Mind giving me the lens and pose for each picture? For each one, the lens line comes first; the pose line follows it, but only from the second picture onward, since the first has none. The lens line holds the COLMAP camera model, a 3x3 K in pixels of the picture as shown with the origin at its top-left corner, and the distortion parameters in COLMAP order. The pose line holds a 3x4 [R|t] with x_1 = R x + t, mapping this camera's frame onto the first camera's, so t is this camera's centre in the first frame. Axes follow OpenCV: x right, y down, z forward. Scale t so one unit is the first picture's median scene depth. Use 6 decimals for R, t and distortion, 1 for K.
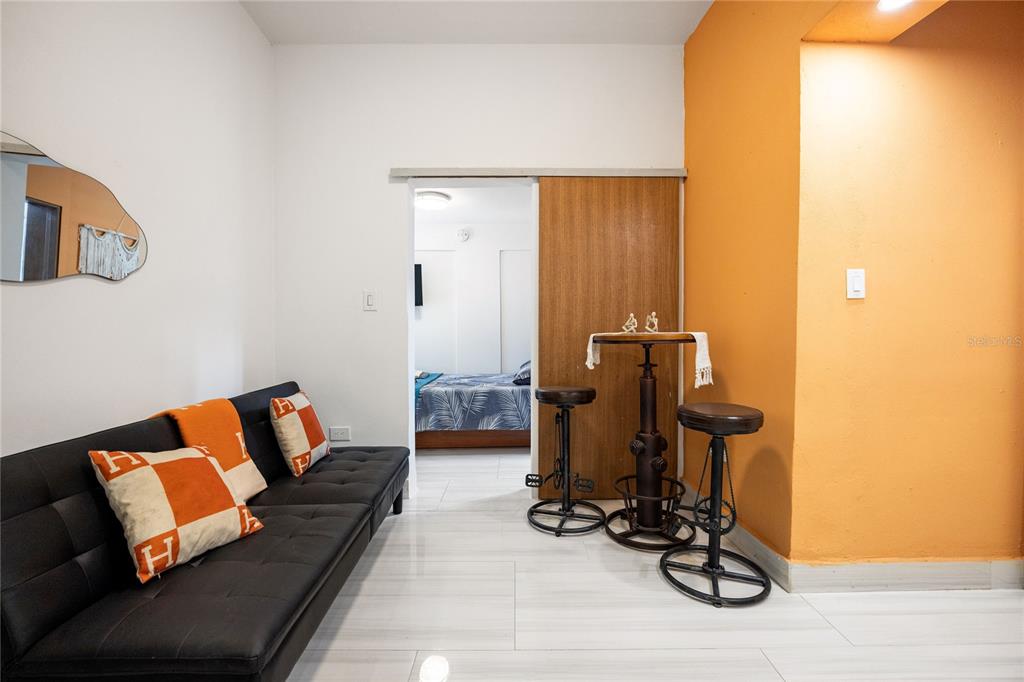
lens RADIAL K [[455.1, 0, 510.4], [0, 455.1, 332.1], [0, 0, 1]] dist [-0.002519, -0.000253]
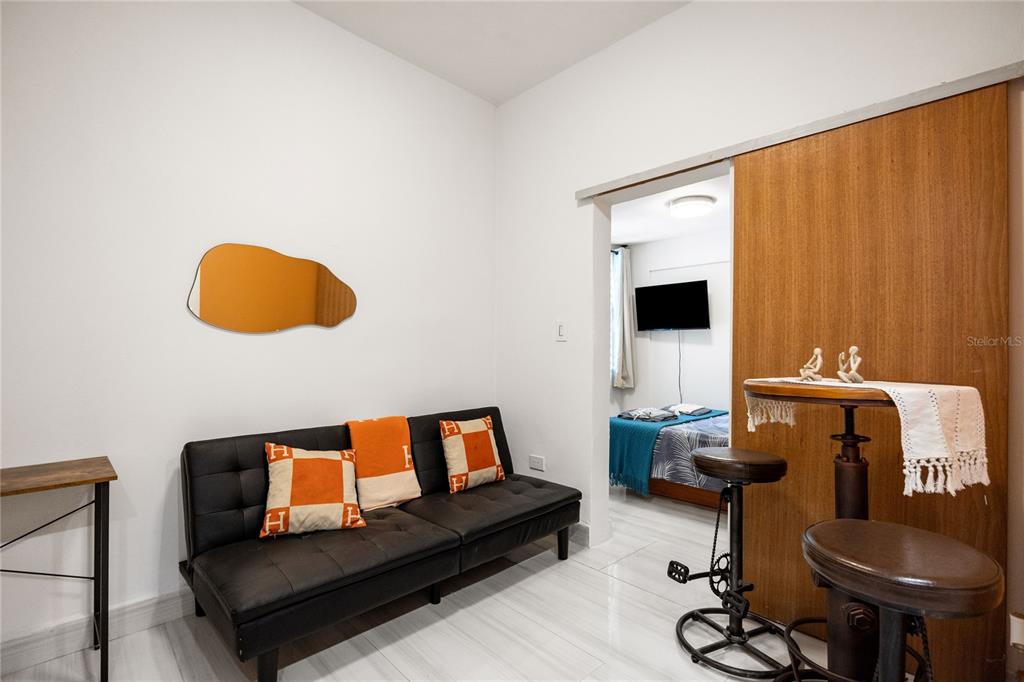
lens RADIAL K [[482.9, 0, 509.1], [0, 482.9, 338.9], [0, 0, 1]] dist [-0.003426, 0.000108]
pose [[0.679154, -0.008271, -0.733950, 0.496286], [-0.011599, 0.999691, -0.021999, -0.037498], [0.733905, 0.023454, 0.678848, 0.284326]]
